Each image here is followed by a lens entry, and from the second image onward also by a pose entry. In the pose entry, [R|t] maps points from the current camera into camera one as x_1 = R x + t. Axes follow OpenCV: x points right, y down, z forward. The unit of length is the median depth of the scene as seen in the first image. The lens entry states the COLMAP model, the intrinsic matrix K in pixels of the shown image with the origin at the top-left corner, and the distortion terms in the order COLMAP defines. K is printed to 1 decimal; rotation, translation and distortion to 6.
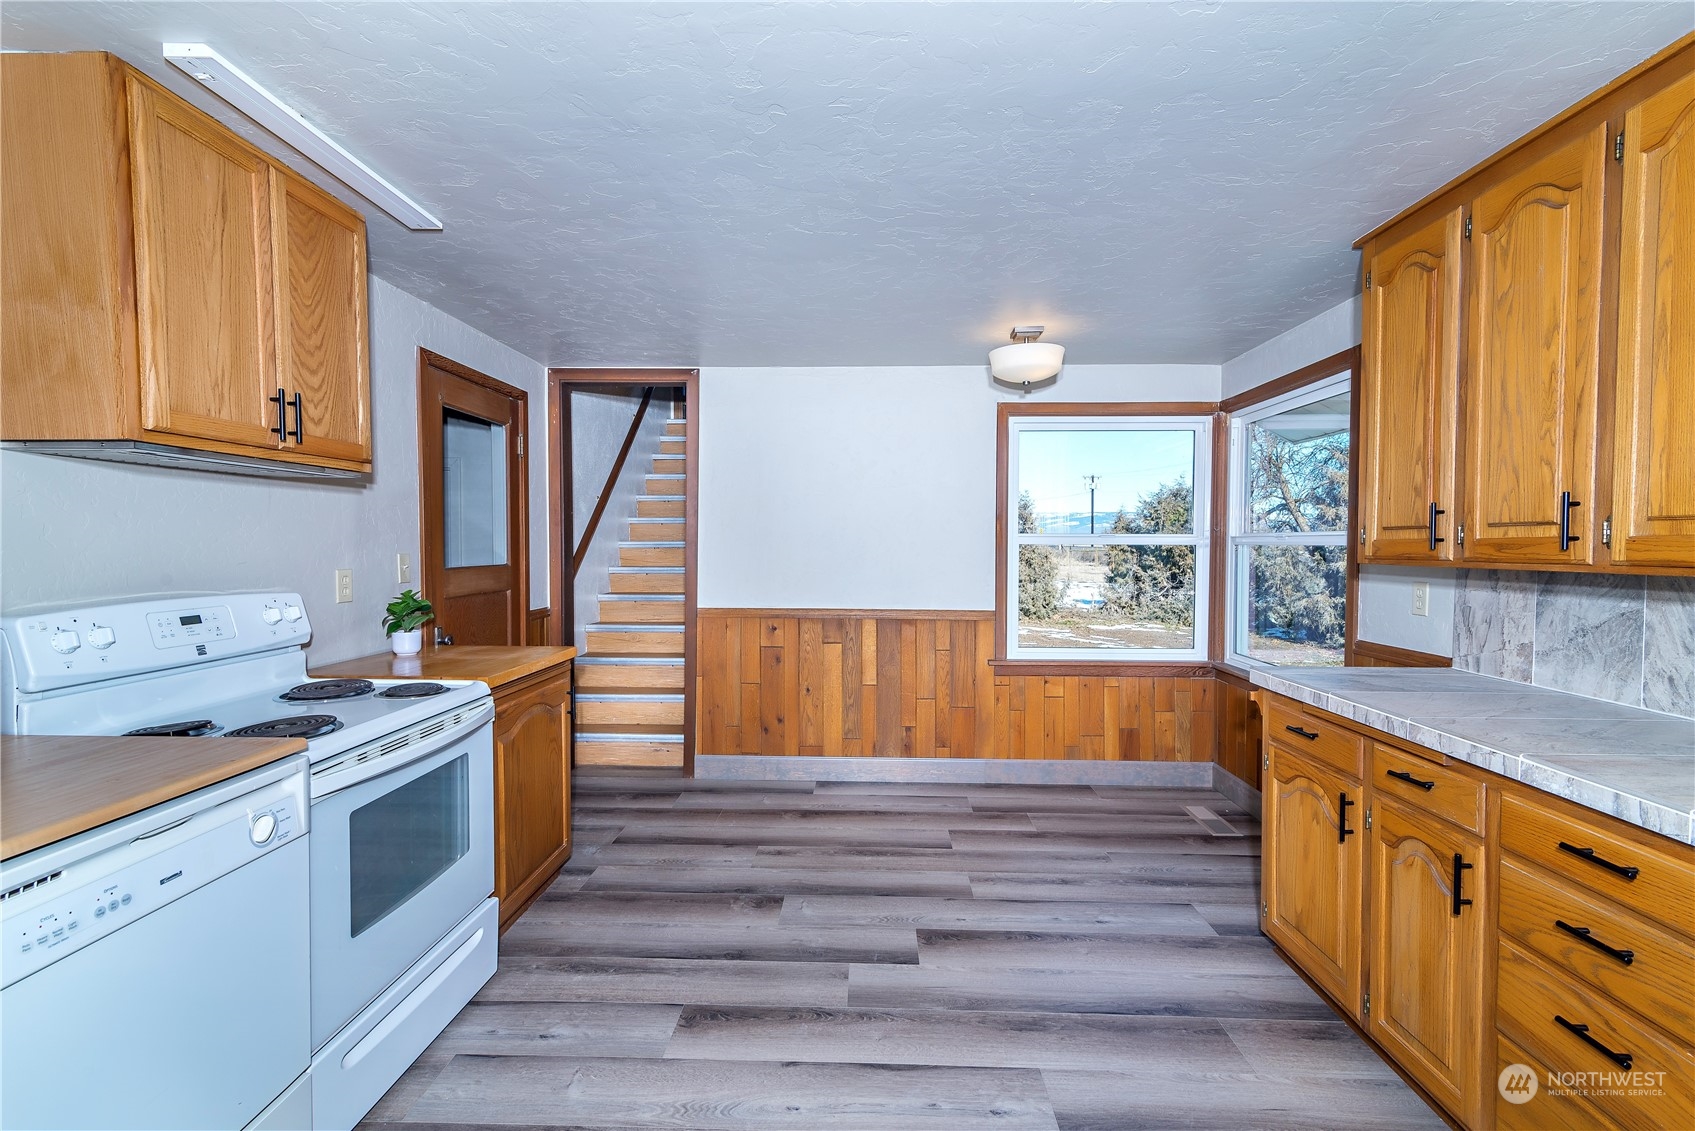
lens RADIAL K [[772.9, 0, 851.2], [0, 772.9, 562.3], [0, 0, 1]] dist [0.003491, 0.000155]
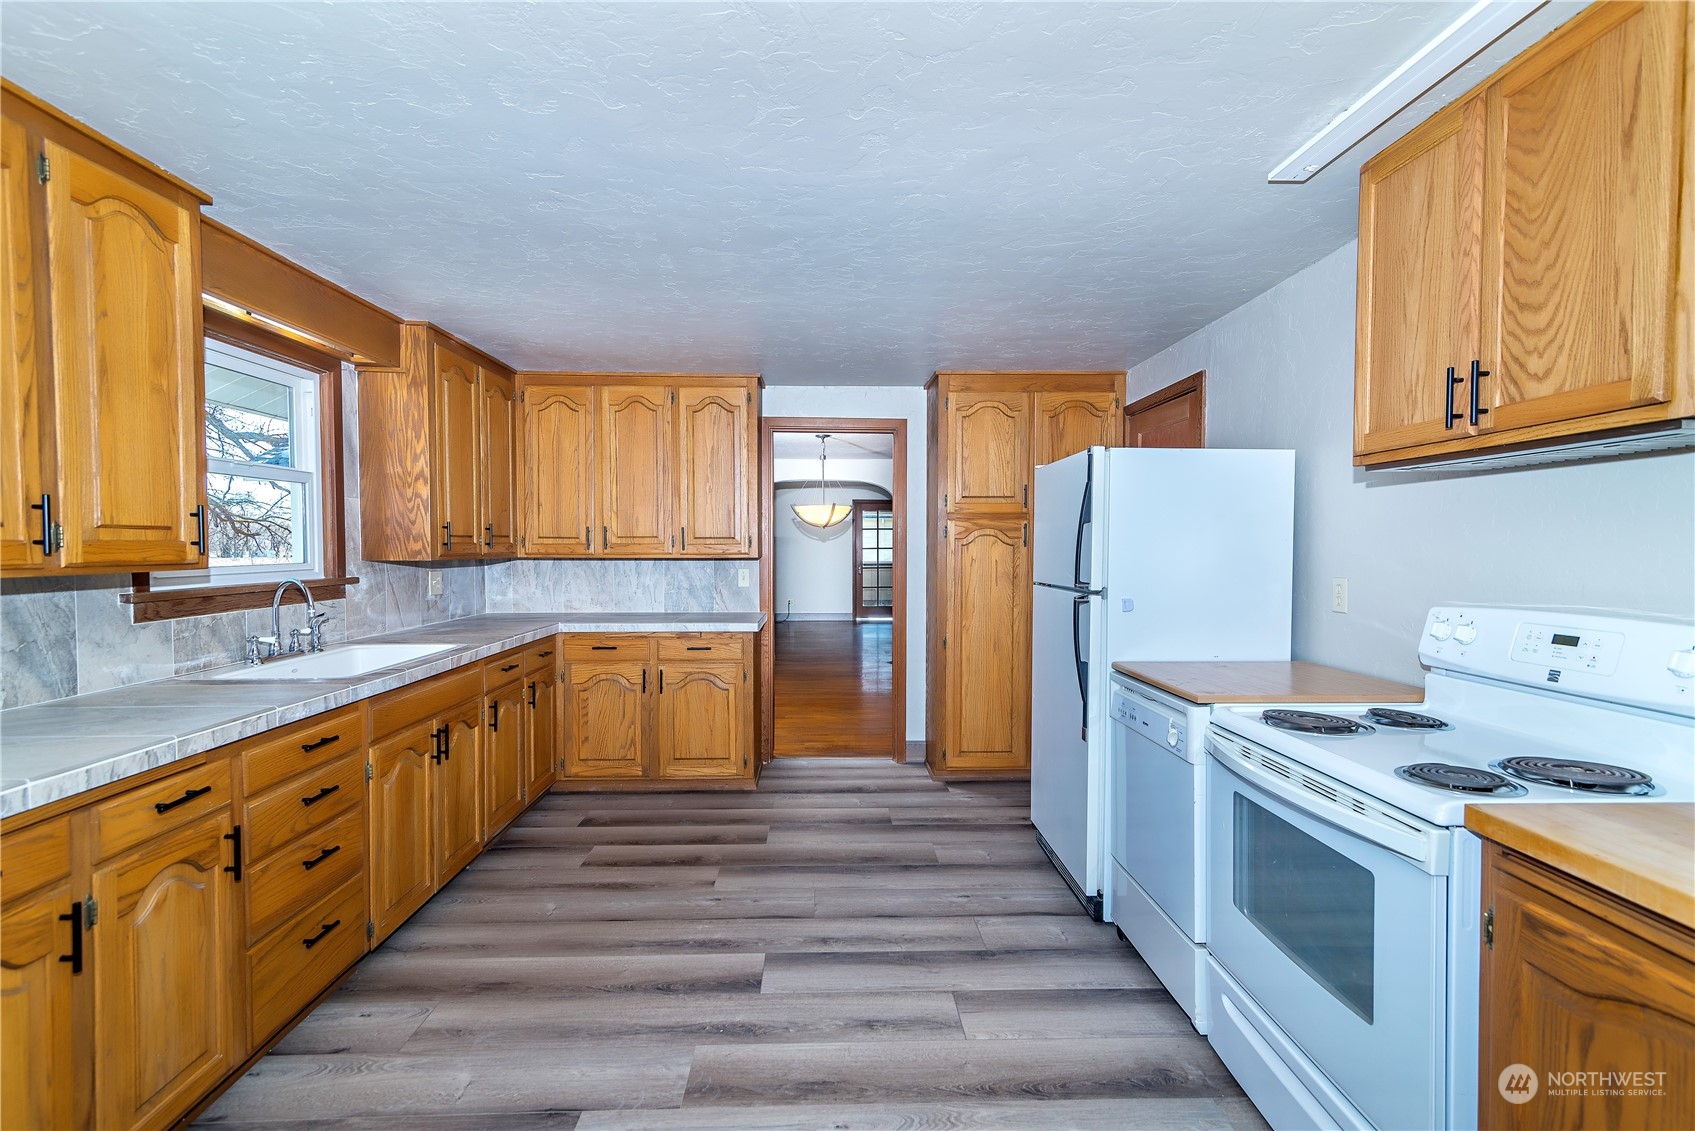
lens RADIAL K [[772.9, 0, 840.9], [0, 772.9, 568.9], [0, 0, 1]] dist [0.003491, 0.000155]
pose [[-0.998524, 0.000058, -0.054303, -0.019356], [-0.002798, 0.998616, 0.052517, -0.045202], [0.054231, 0.052591, -0.997142, 1.806007]]
